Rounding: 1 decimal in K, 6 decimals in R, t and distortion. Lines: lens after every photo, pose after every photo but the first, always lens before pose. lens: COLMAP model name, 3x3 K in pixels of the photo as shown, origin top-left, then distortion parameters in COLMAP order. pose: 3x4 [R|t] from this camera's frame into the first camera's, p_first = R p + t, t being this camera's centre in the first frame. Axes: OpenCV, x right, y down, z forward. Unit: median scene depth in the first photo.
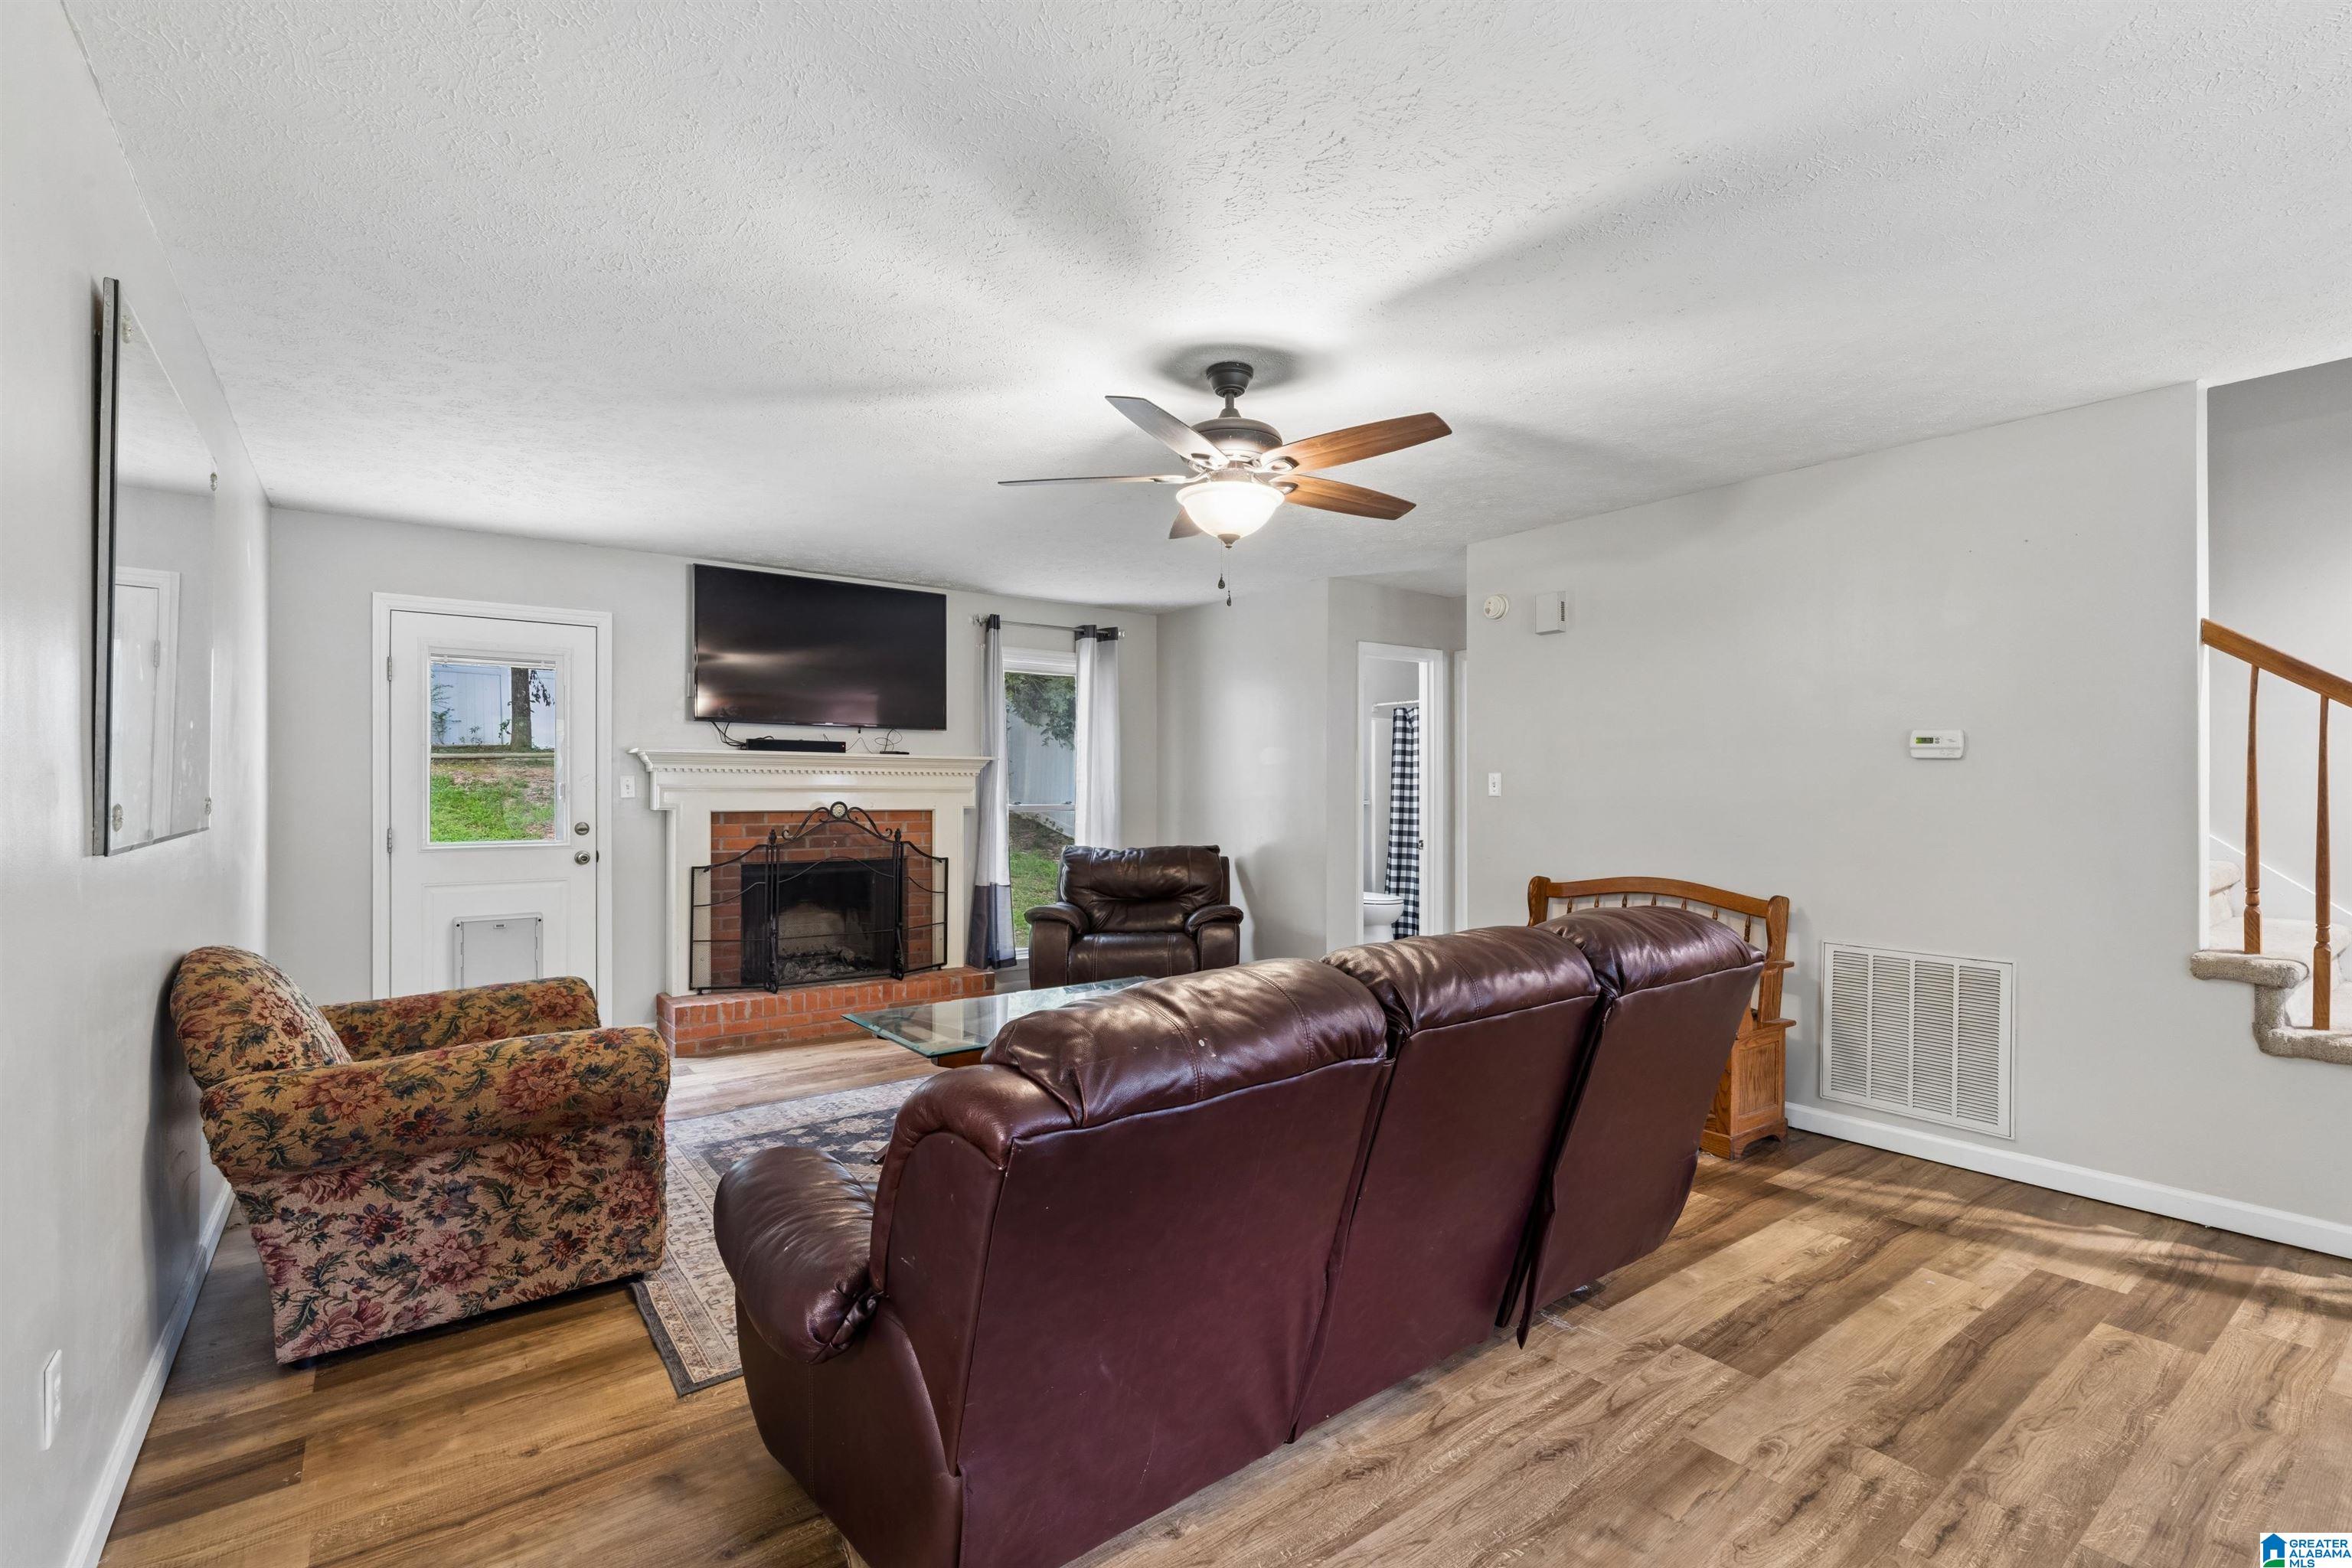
lens RADIAL K [[1065.7, 0, 1162.5], [0, 1065.7, 784.0], [0, 0, 1]] dist [-0.008393, 0.002144]
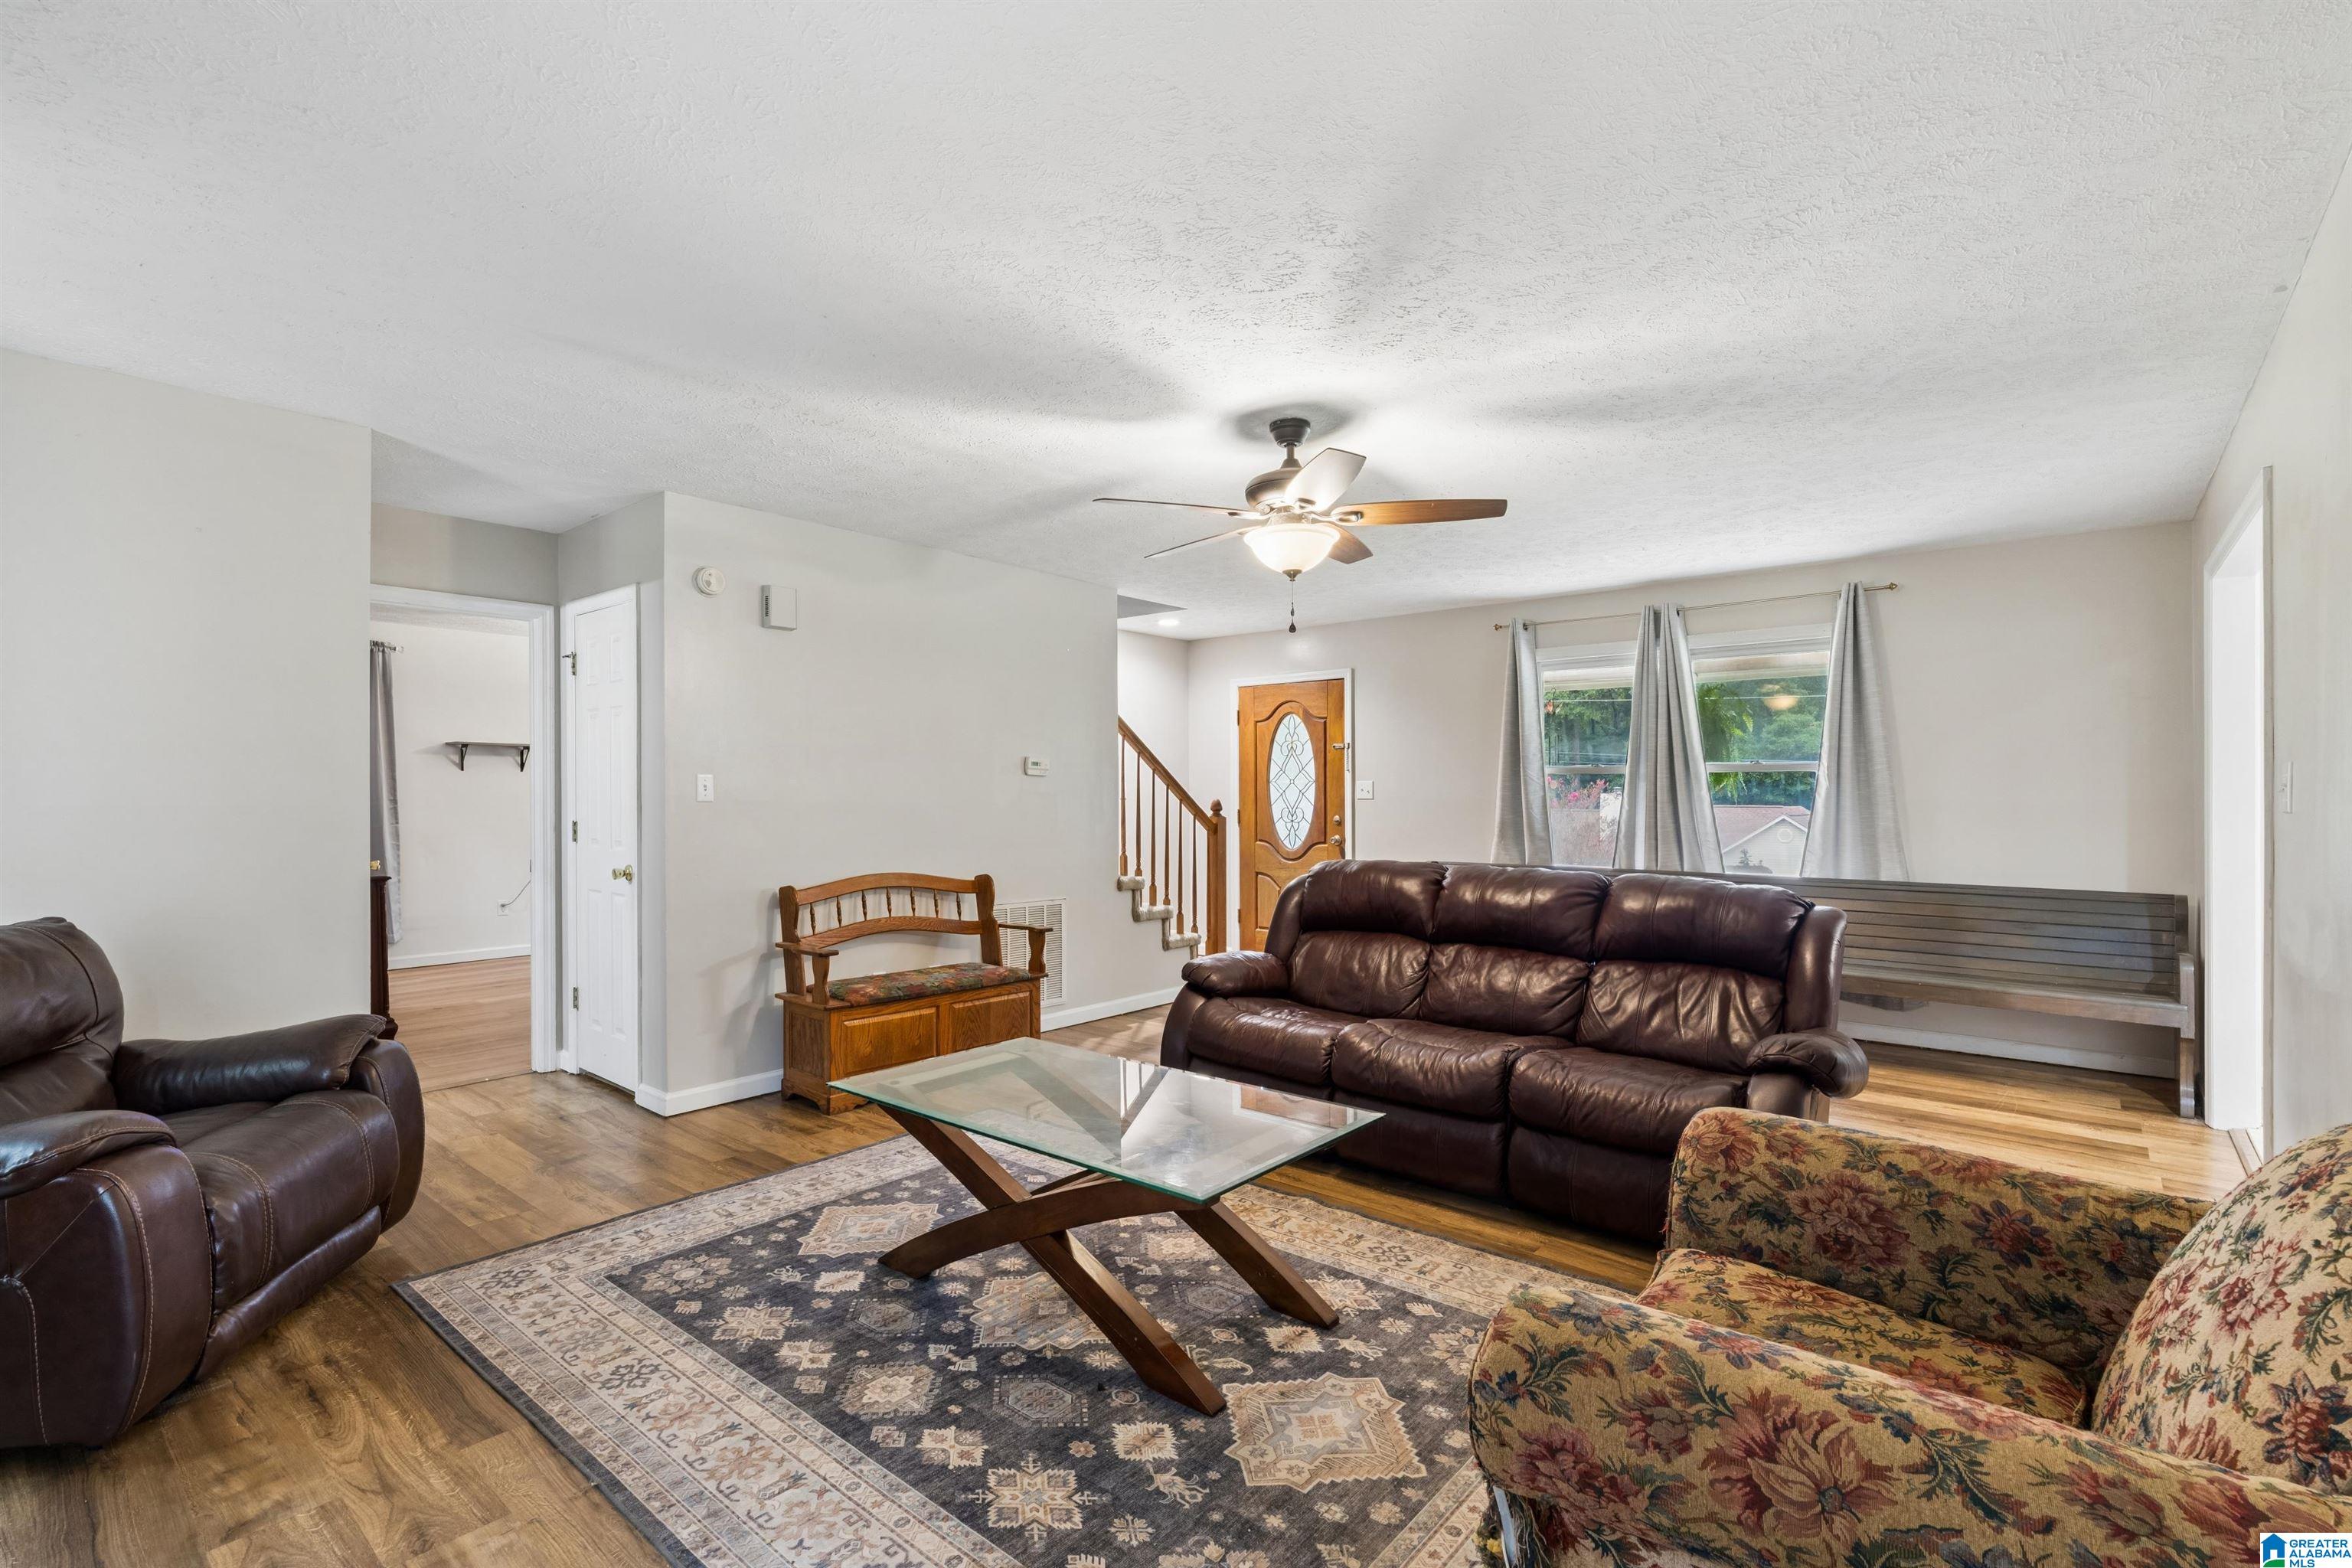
lens RADIAL K [[1065.7, 0, 1167.4], [0, 1065.7, 777.8], [0, 0, 1]] dist [-0.008393, 0.002144]
pose [[-0.208537, 0.017135, 0.977864, -0.787174], [-0.004893, 0.999816, -0.018563, 0.008159], [-0.978002, -0.008656, -0.208415, 1.063286]]
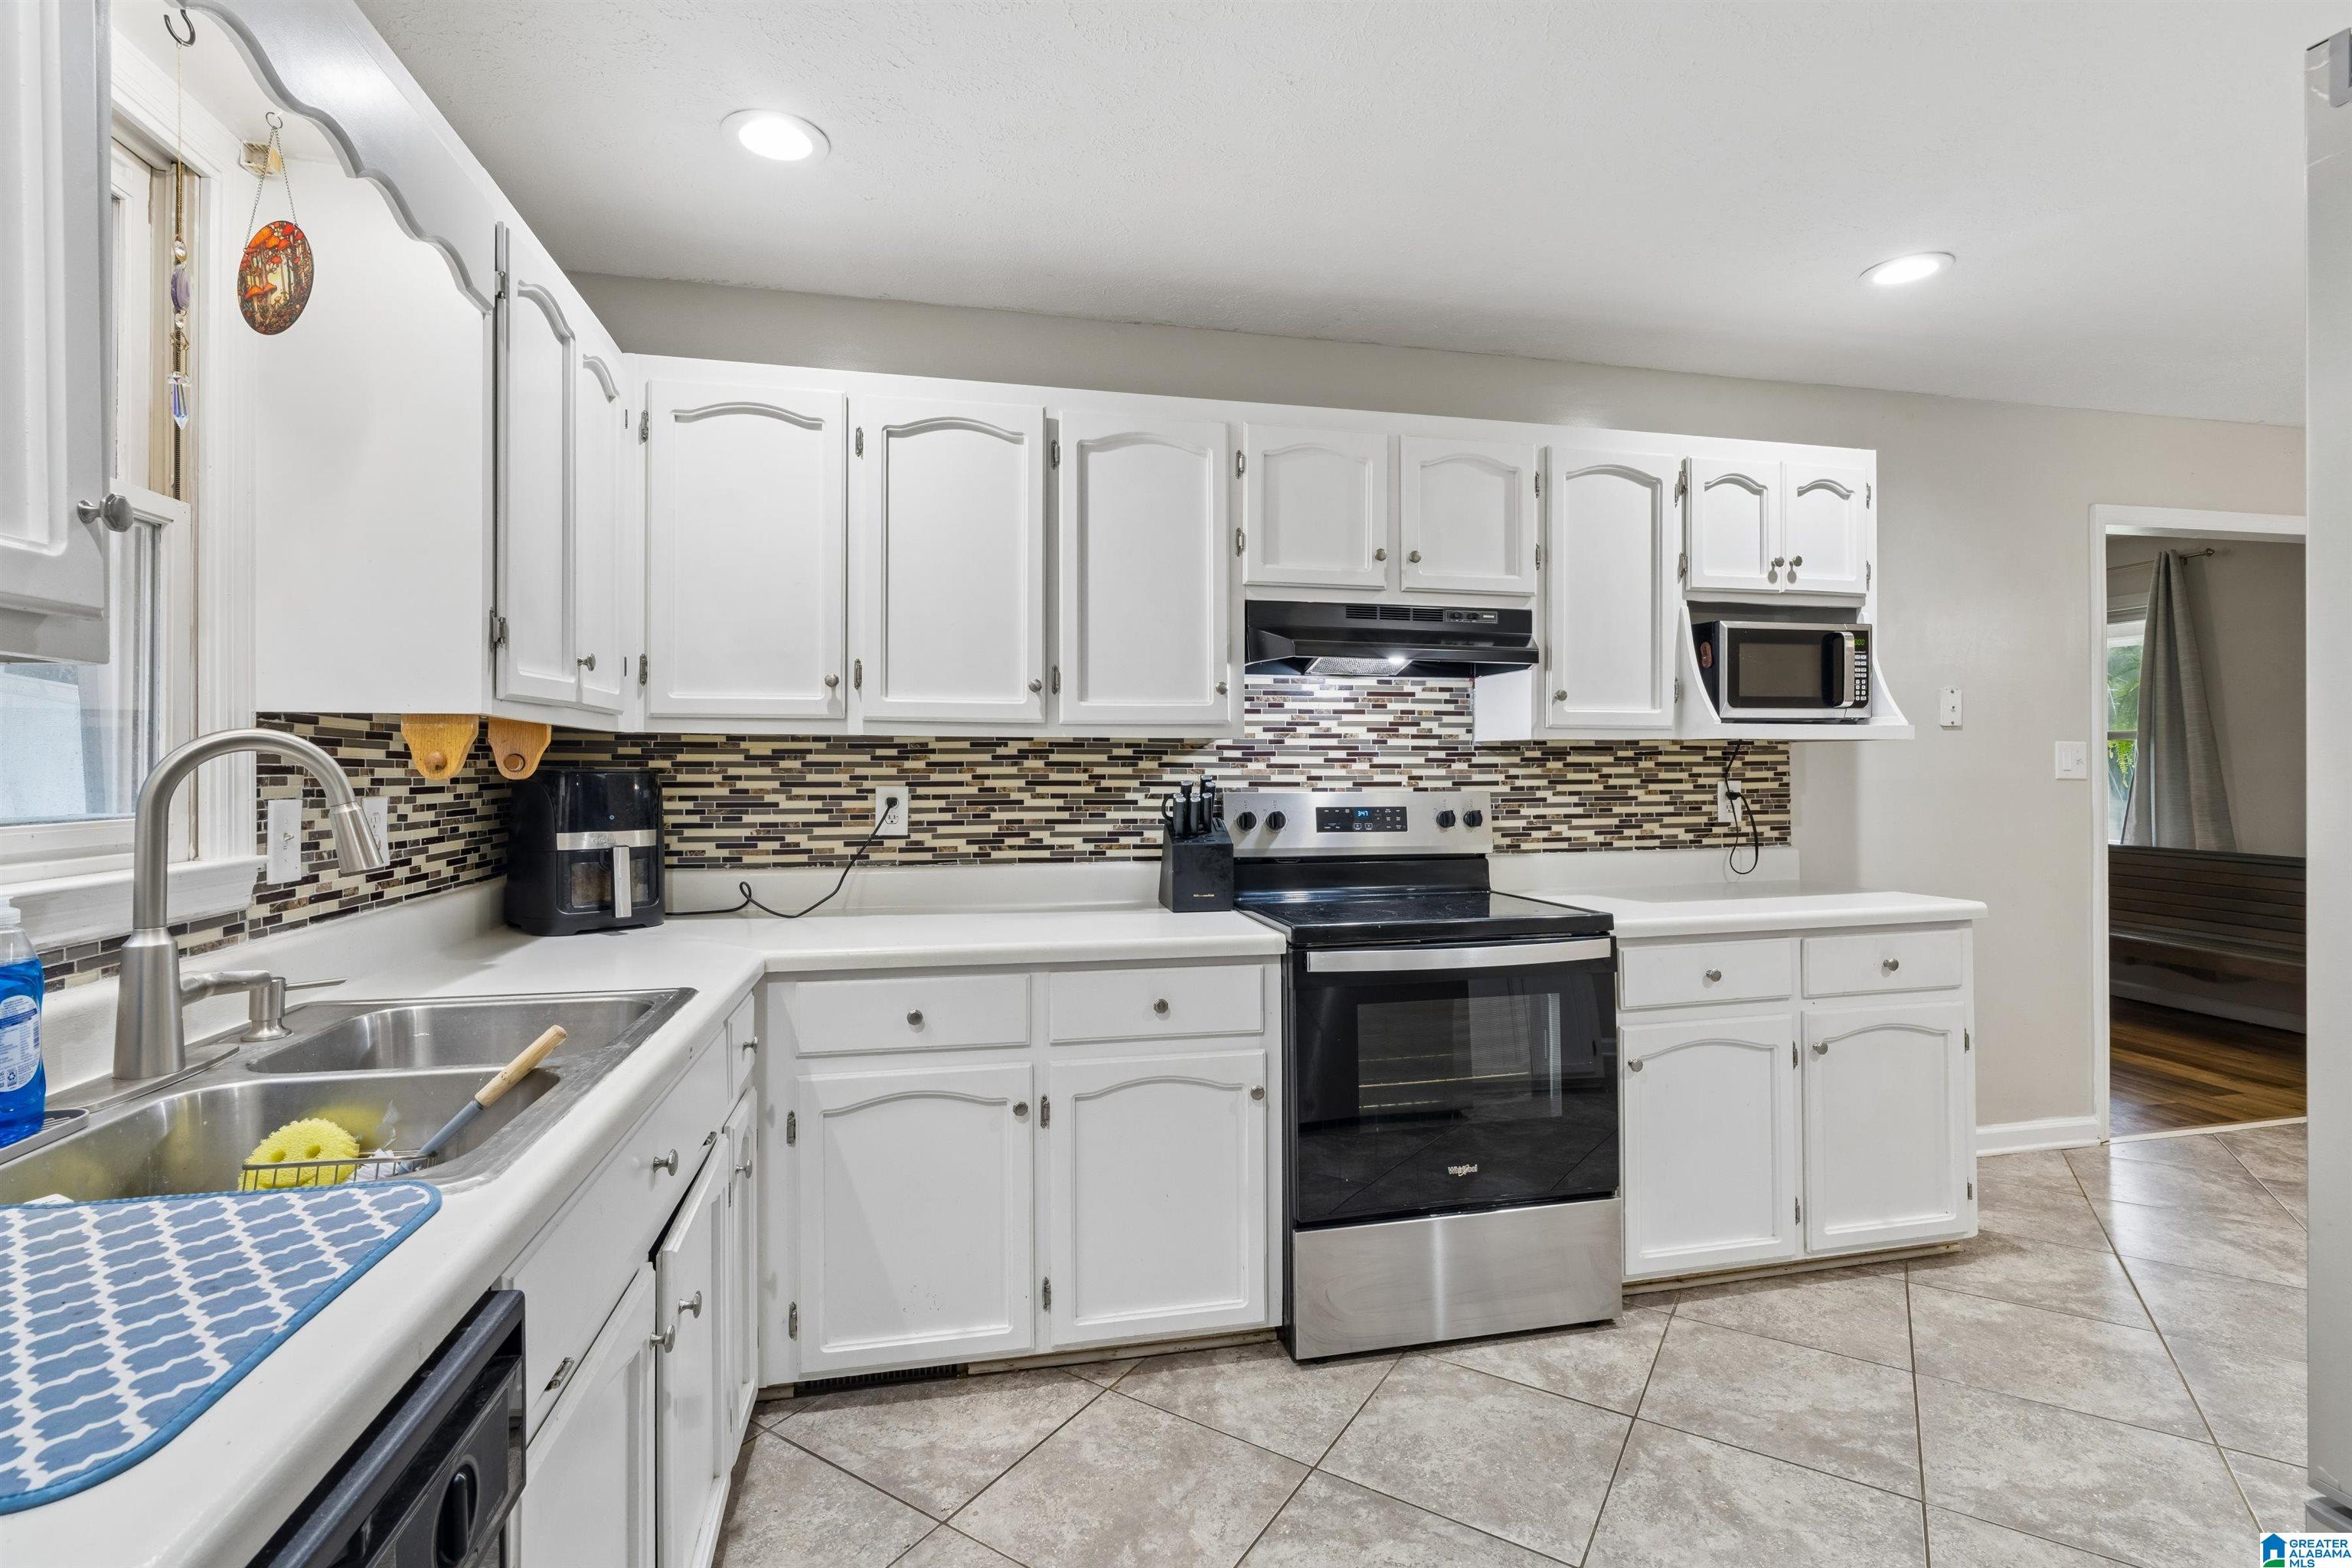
lens RADIAL K [[1065.7, 0, 1210.8], [0, 1065.7, 759.1], [0, 0, 1]] dist [-0.008393, 0.002144]
pose [[0.389752, 0.002990, 0.920915, -1.390148], [-0.003323, 0.999993, -0.001841, 0.000369], [-0.920914, -0.002343, 0.389759, 0.507176]]
